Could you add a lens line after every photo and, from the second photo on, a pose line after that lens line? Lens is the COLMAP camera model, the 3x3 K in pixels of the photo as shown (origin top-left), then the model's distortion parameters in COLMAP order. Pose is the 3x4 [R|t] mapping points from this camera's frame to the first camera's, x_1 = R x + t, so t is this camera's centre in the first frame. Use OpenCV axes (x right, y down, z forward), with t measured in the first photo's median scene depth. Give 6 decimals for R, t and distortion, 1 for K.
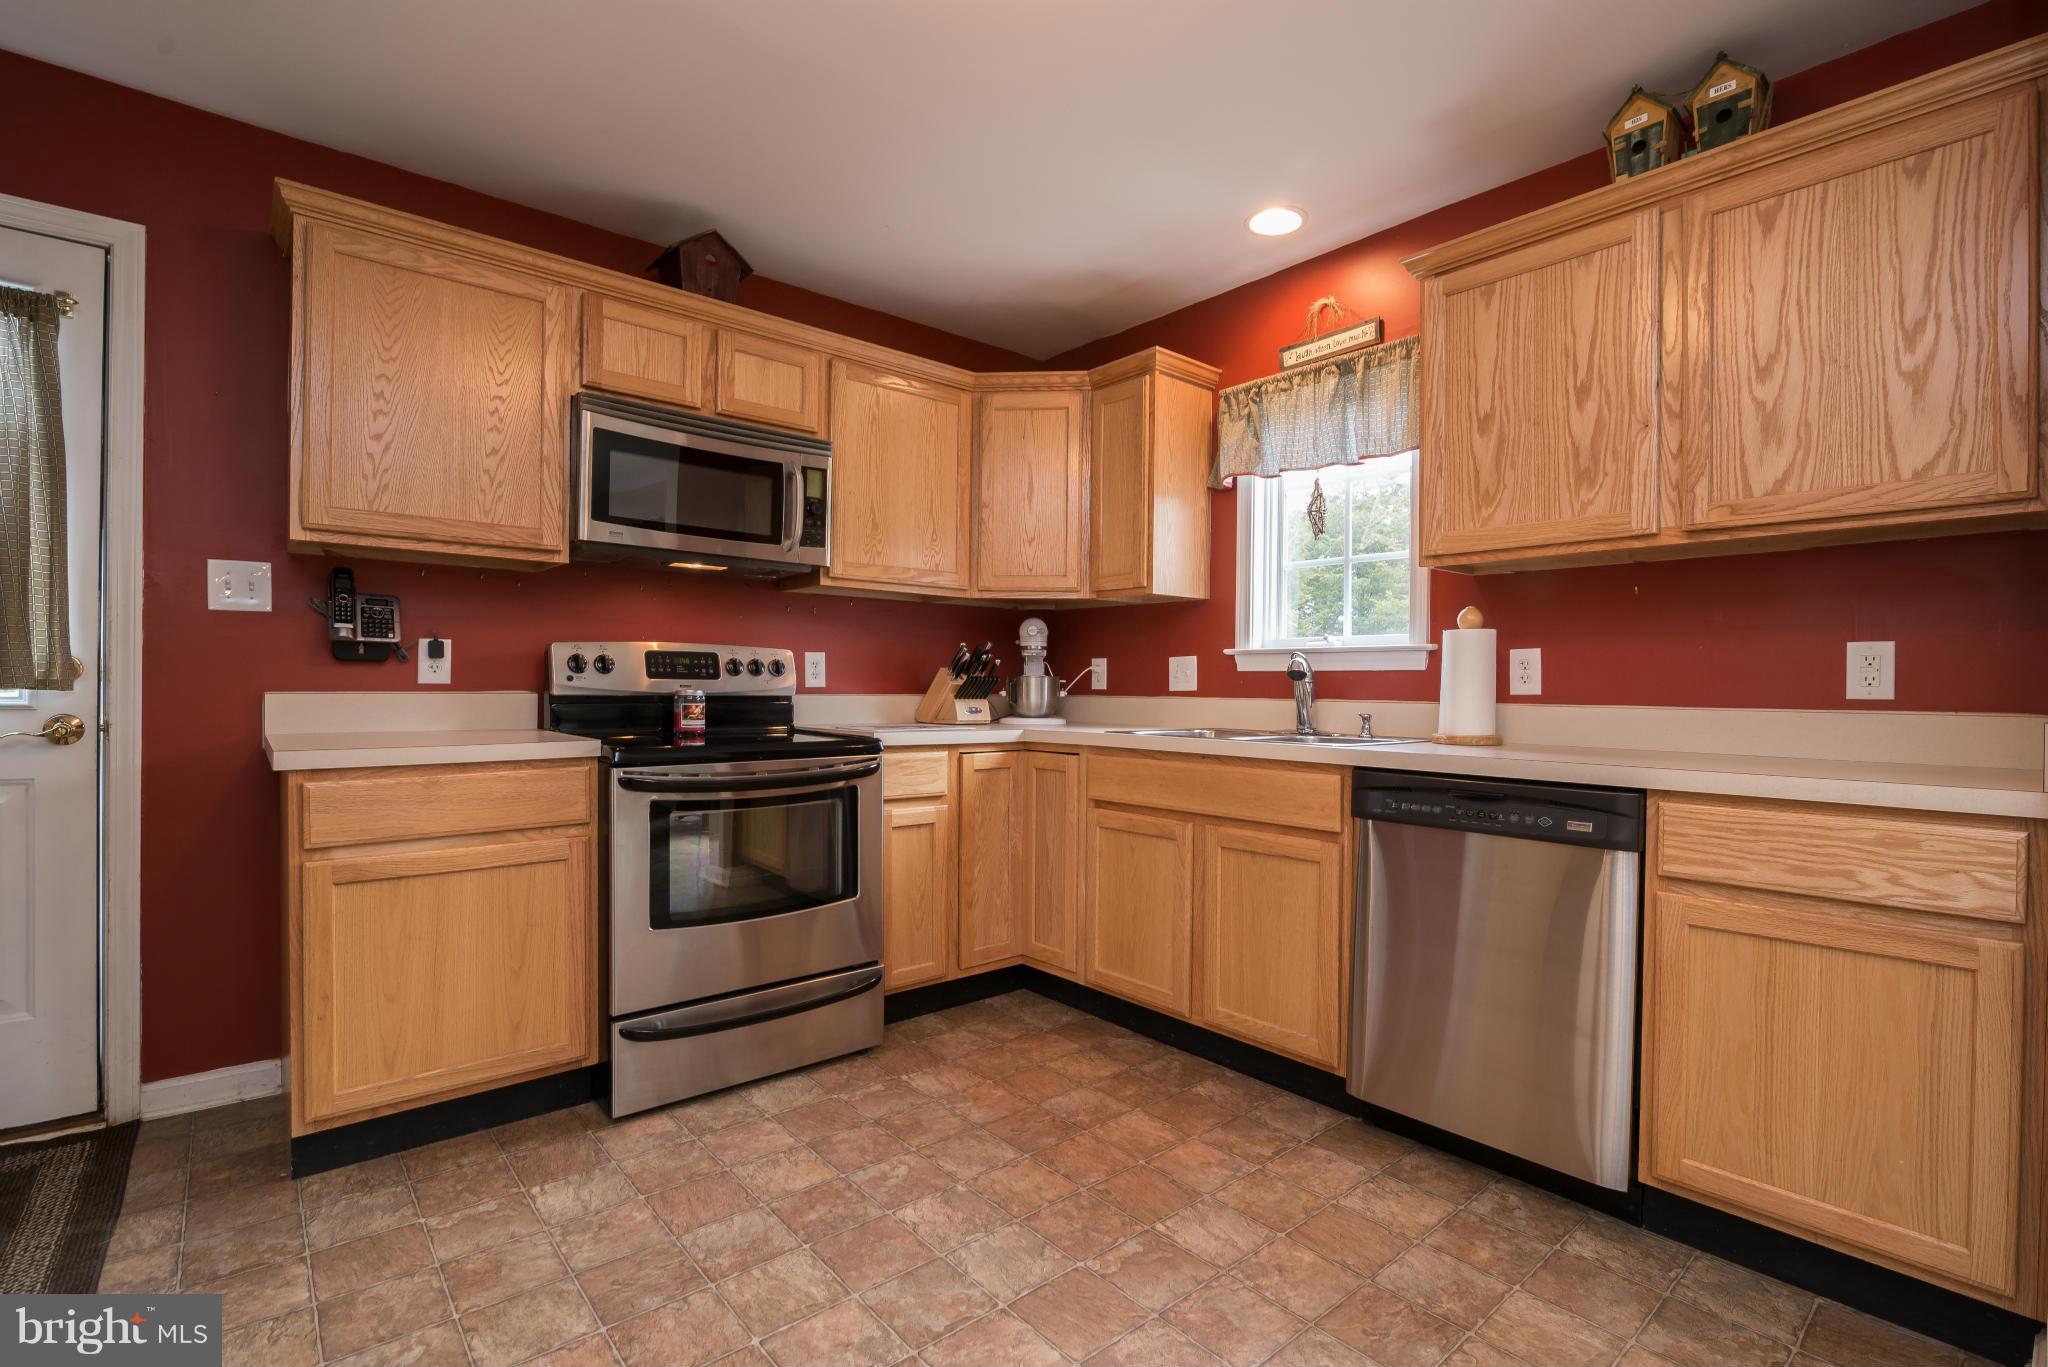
lens RADIAL K [[936.3, 0, 1016.2], [0, 936.3, 691.9], [0, 0, 1]] dist [-0.020332, 0.000518]
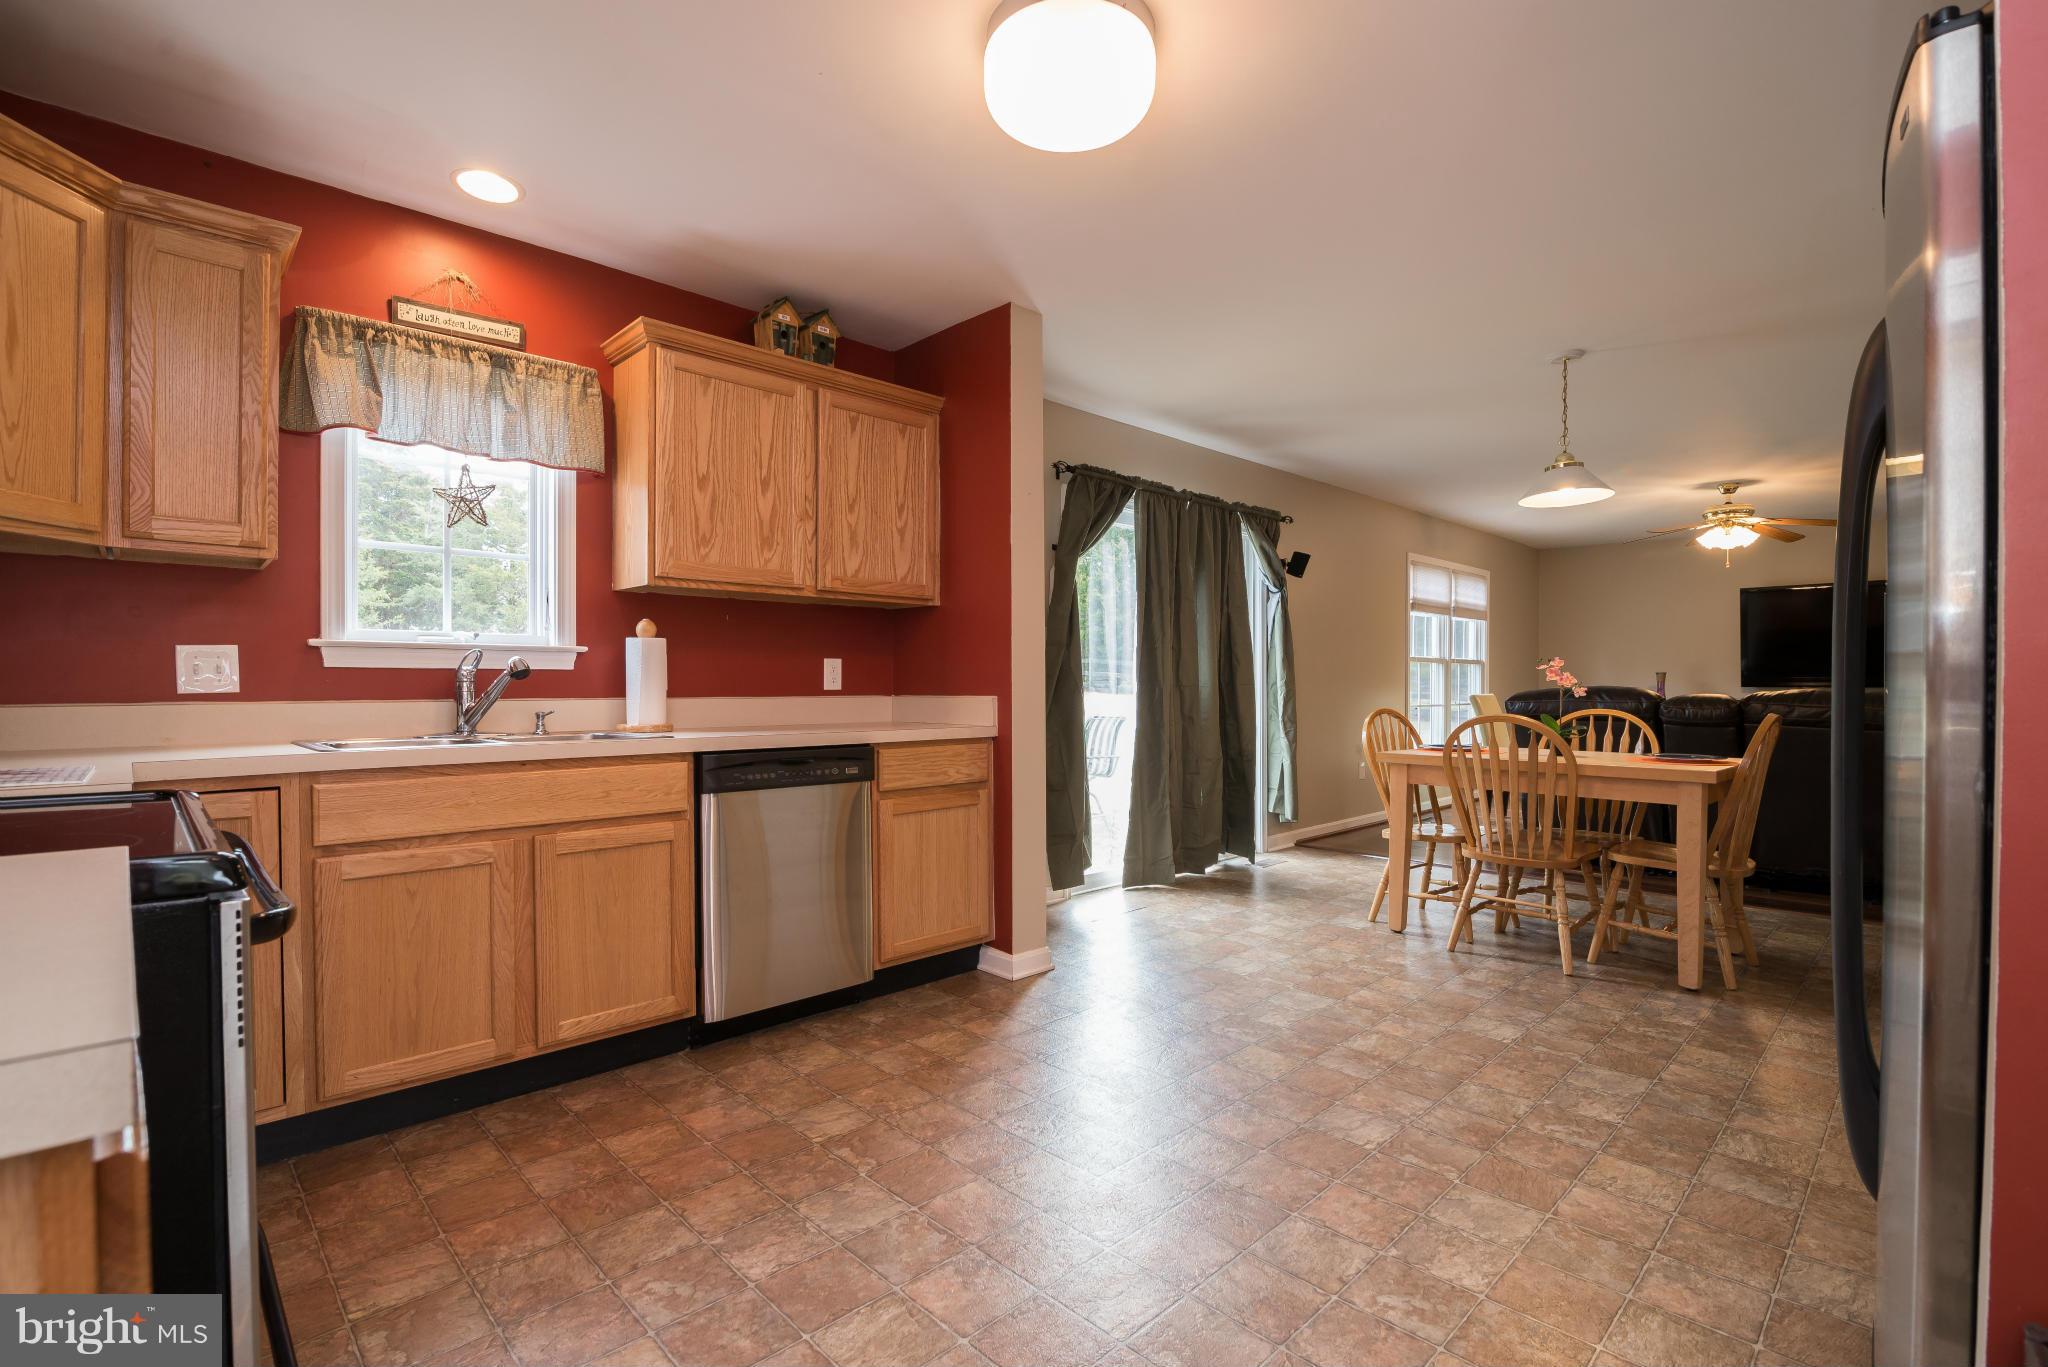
lens RADIAL K [[936.3, 0, 1016.2], [0, 936.3, 691.9], [0, 0, 1]] dist [-0.020332, 0.000518]
pose [[-0.066733, -0.016473, 0.997635, -0.830777], [0.005780, 0.999841, 0.016896, -0.015236], [-0.997754, 0.006894, -0.066627, 0.650776]]
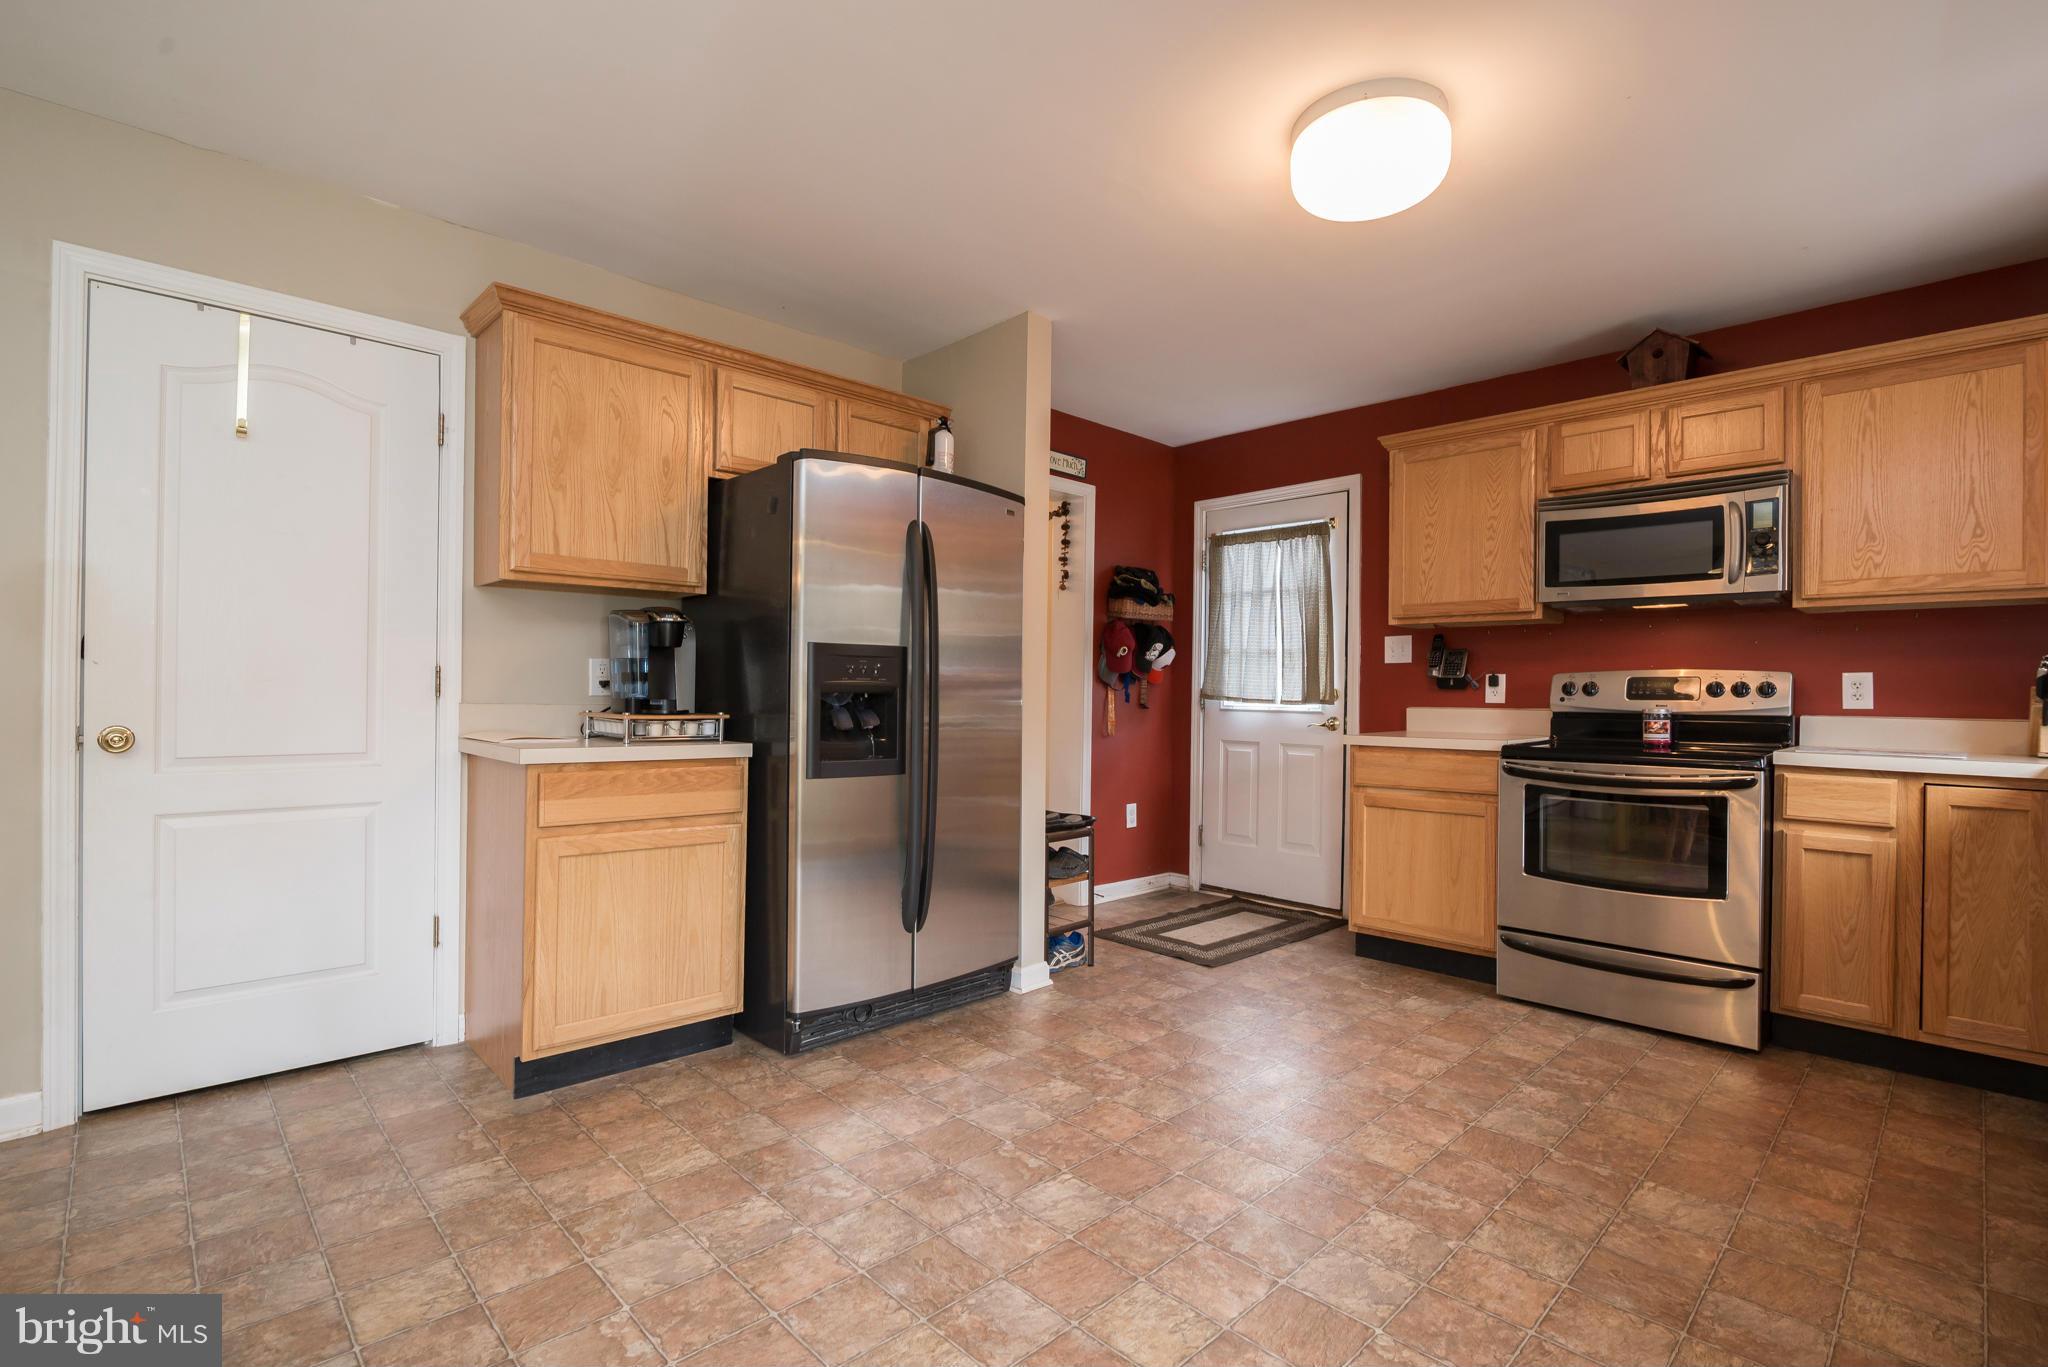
lens RADIAL K [[936.3, 0, 1016.2], [0, 936.3, 691.9], [0, 0, 1]] dist [-0.020332, 0.000518]
pose [[0.063838, -0.010683, -0.997903, 0.970782], [-0.018566, 0.999757, -0.011891, 0.006513], [0.997788, 0.019286, 0.063624, 0.121111]]
